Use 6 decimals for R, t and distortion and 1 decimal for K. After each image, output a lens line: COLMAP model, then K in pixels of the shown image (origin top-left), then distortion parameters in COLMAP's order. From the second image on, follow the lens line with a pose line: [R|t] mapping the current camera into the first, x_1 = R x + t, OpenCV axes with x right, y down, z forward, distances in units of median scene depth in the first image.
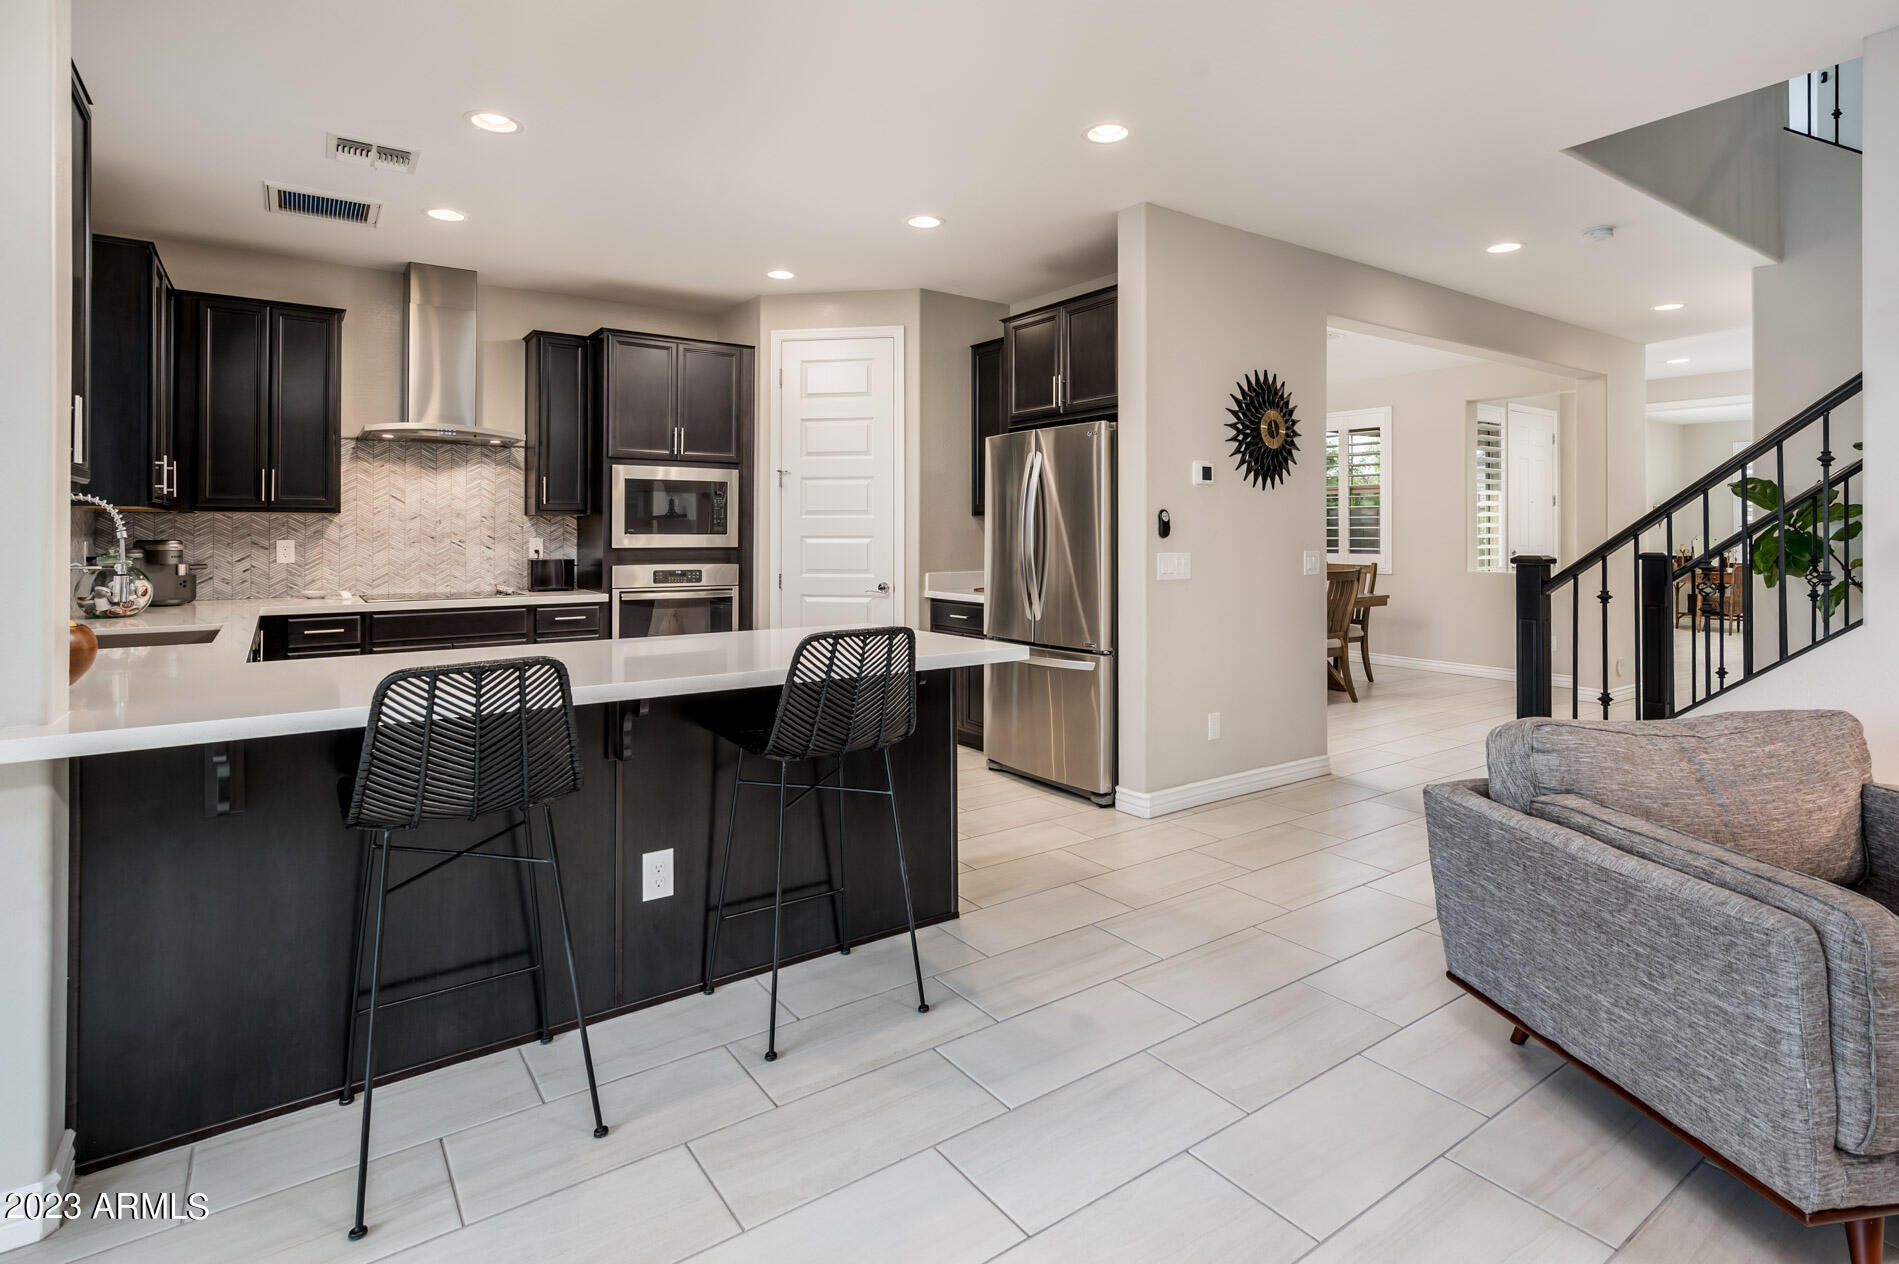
lens RADIAL K [[931.7, 0, 975.3], [0, 931.7, 531.9], [0, 0, 1]] dist [-0.003235, 0.000701]
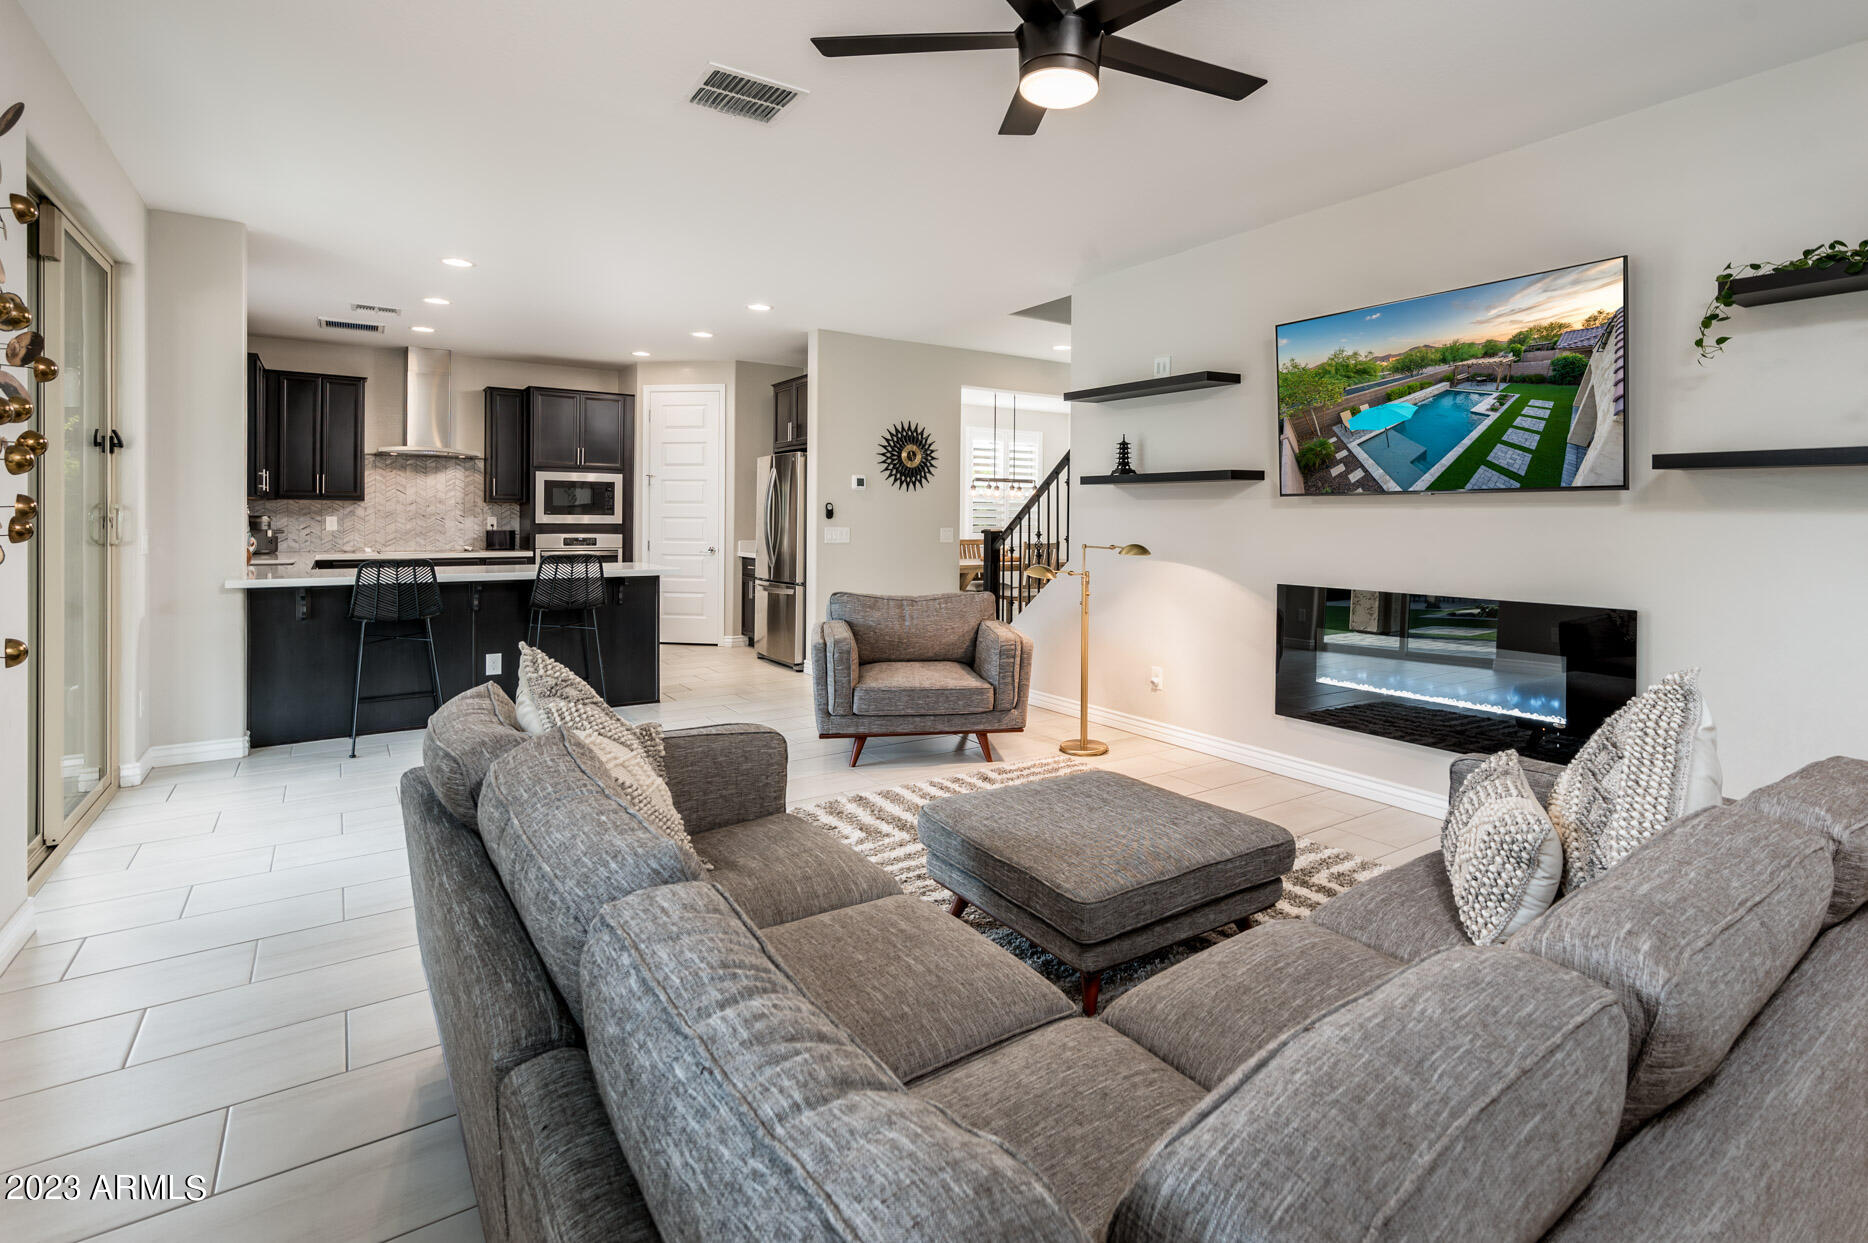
lens RADIAL K [[889.2, 0, 1005.2], [0, 889.2, 532.4], [0, 0, 1]] dist [-0.002337, 0.001210]
pose [[0.999959, 0.007856, 0.004466, 0.421659], [-0.007934, 0.999814, 0.017607, -0.000413], [-0.004327, -0.017642, 0.999835, -0.548618]]
